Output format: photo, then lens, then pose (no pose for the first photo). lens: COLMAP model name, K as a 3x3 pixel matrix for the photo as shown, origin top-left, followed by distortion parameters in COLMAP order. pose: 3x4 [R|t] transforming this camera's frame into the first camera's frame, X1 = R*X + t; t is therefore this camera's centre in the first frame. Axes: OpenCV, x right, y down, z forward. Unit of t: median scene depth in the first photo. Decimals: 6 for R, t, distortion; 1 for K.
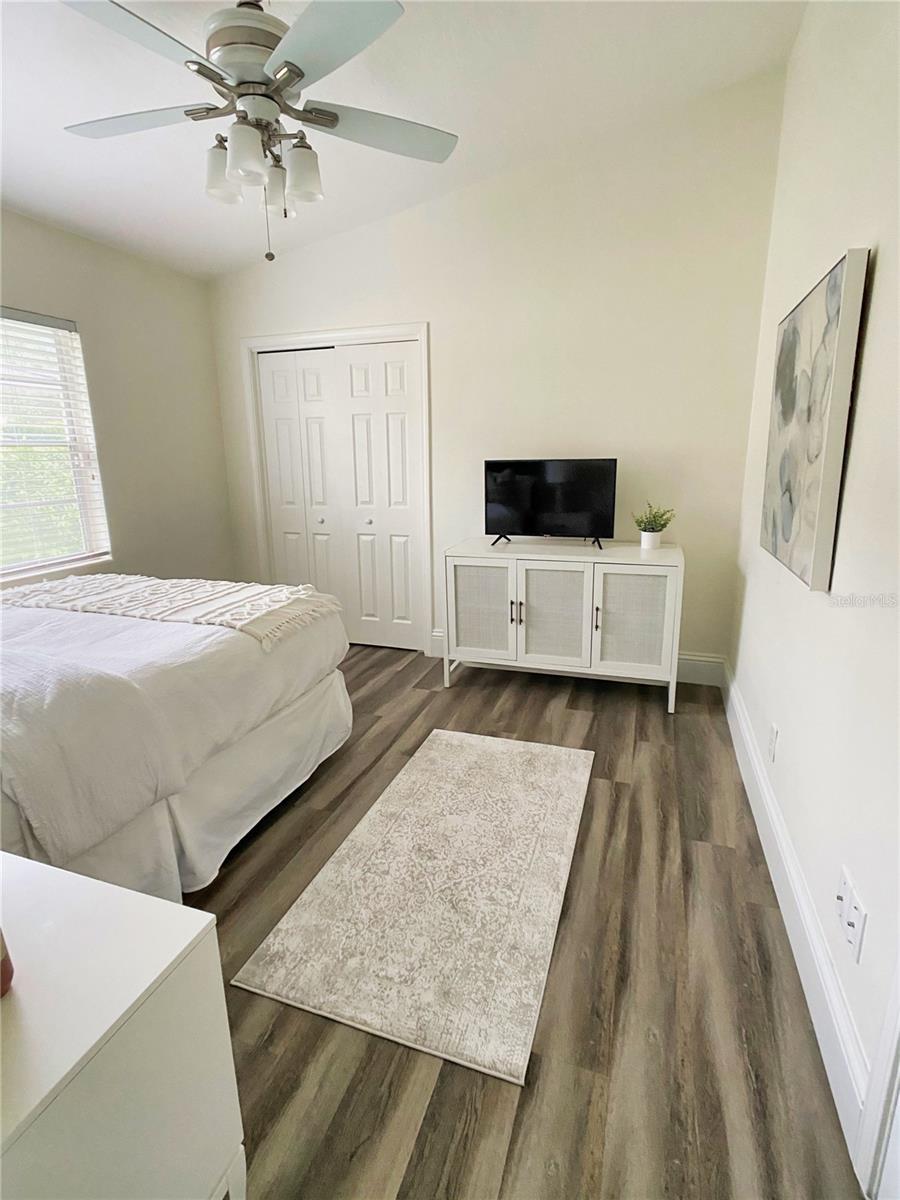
lens RADIAL K [[590.0, 0, 452.9], [0, 590.0, 597.3], [0, 0, 1]] dist [-0.003702, 0.001489]
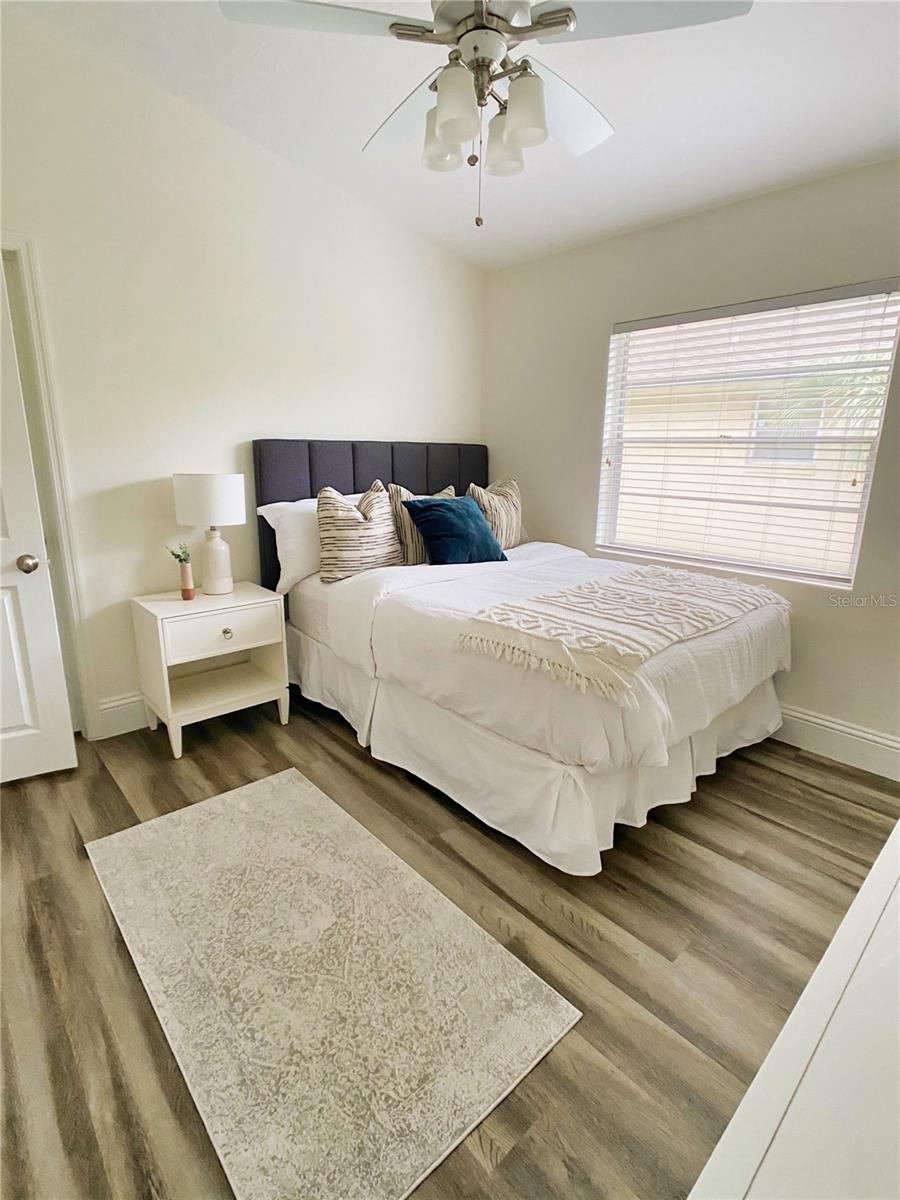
lens RADIAL K [[590.0, 0, 456.0], [0, 590.0, 595.7], [0, 0, 1]] dist [-0.003702, 0.001489]
pose [[-0.489563, 0.215660, -0.844878, 0.509992], [-0.221551, 0.906370, 0.359733, -0.349140], [0.843352, 0.363296, -0.395946, 1.383311]]
